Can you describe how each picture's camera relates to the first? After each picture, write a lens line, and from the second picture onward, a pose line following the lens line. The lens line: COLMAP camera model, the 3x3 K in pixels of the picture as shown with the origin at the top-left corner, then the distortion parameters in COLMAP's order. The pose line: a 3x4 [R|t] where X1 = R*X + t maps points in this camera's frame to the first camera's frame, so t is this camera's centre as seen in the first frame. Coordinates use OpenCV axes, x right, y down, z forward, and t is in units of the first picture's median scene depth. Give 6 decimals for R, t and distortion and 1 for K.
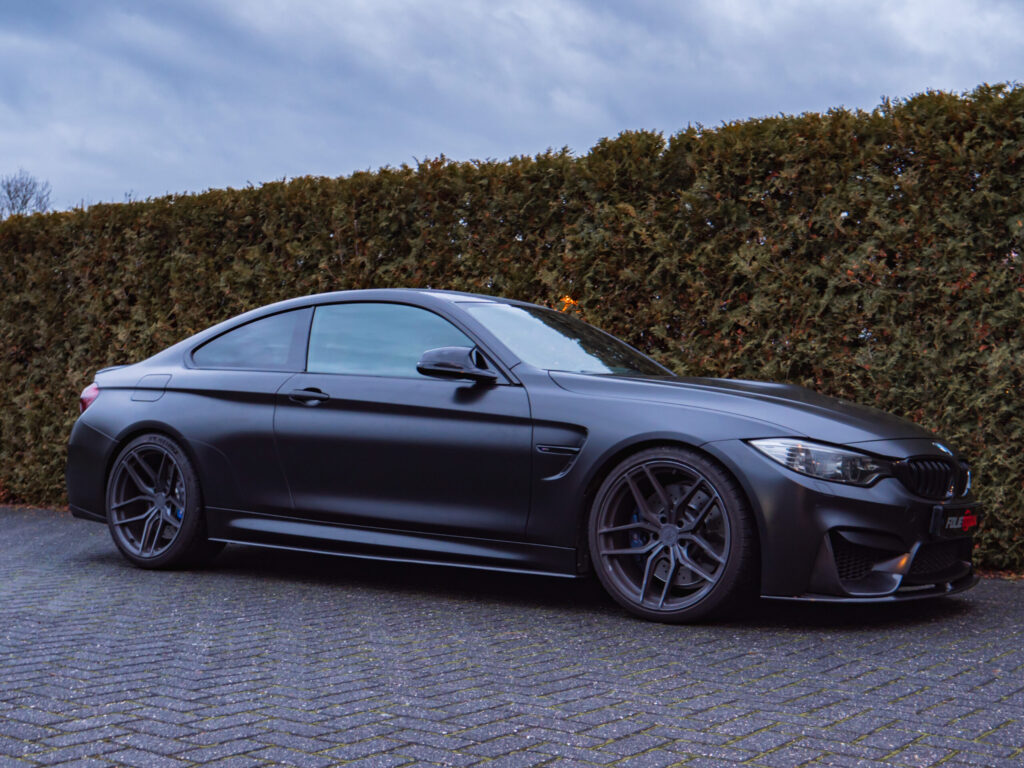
lens RADIAL K [[1575.4, 0, 512.0], [0, 1575.4, 384.0], [0, 0, 1]] dist [0.017971, -0.014130]
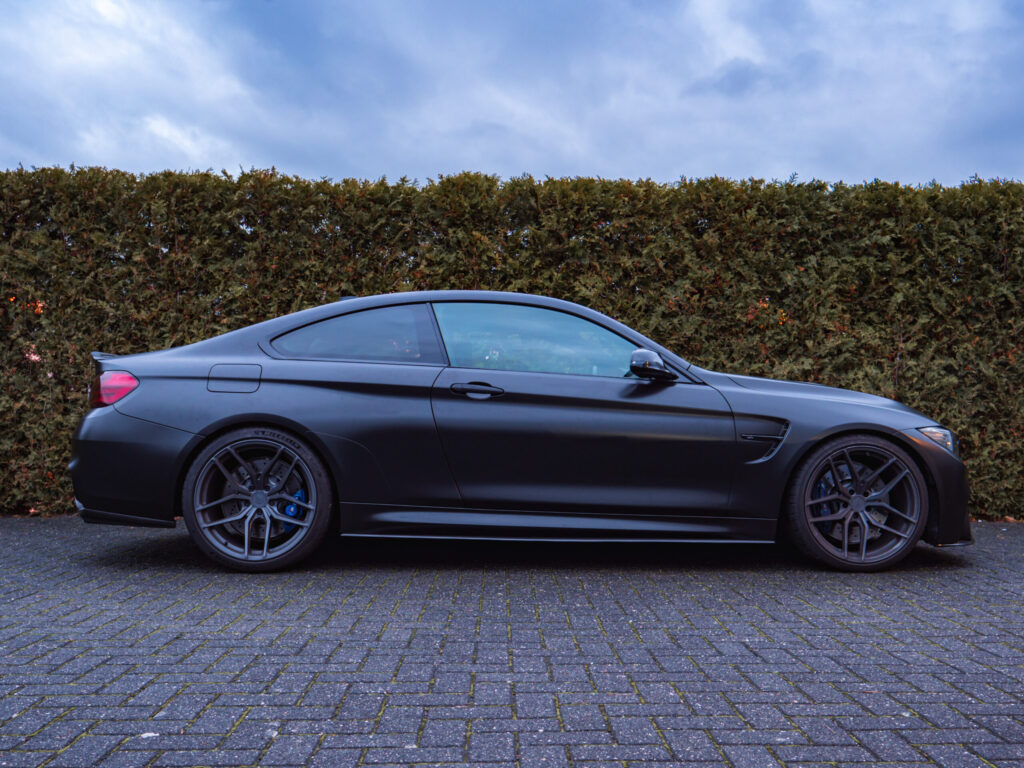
lens RADIAL K [[1079.9, 0, 512.3], [0, 1079.9, 410.1], [0, 0, 1]] dist [-0.005698, 0.005061]
pose [[0.743714, -0.001952, 0.668495, -0.516578], [-0.016898, 0.999621, 0.021719, 0.004511], [-0.668284, -0.027449, 0.743400, 0.402097]]
